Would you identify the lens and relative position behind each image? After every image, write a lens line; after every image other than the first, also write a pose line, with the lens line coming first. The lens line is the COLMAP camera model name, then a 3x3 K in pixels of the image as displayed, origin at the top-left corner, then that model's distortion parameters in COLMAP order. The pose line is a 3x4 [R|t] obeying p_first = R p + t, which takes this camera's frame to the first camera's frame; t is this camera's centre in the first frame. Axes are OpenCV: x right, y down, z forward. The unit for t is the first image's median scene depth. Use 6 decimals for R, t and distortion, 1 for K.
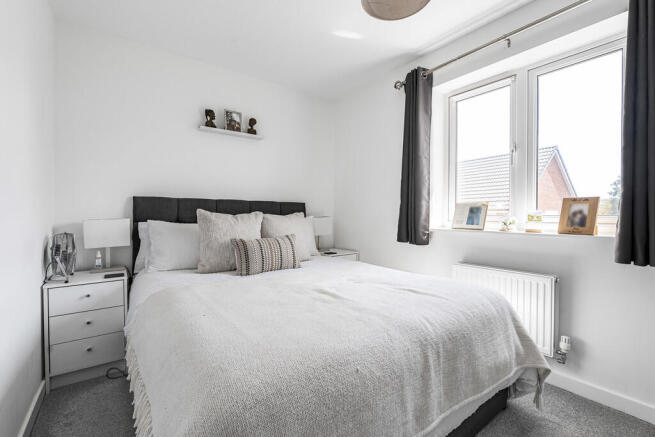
lens RADIAL K [[295.9, 0, 330.3], [0, 295.9, 216.5], [0, 0, 1]] dist [0.002340, 0.000001]
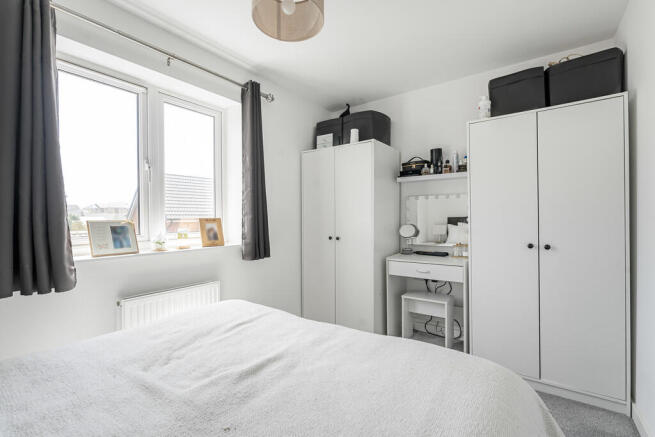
lens RADIAL K [[295.9, 0, 330.0], [0, 295.9, 220.6], [0, 0, 1]] dist [0.002340, 0.000001]
pose [[-0.305289, 0.001272, 0.952259, -0.494170], [0.023704, 0.999699, 0.006264, -0.042002], [-0.951965, 0.024485, -0.305227, 0.774196]]
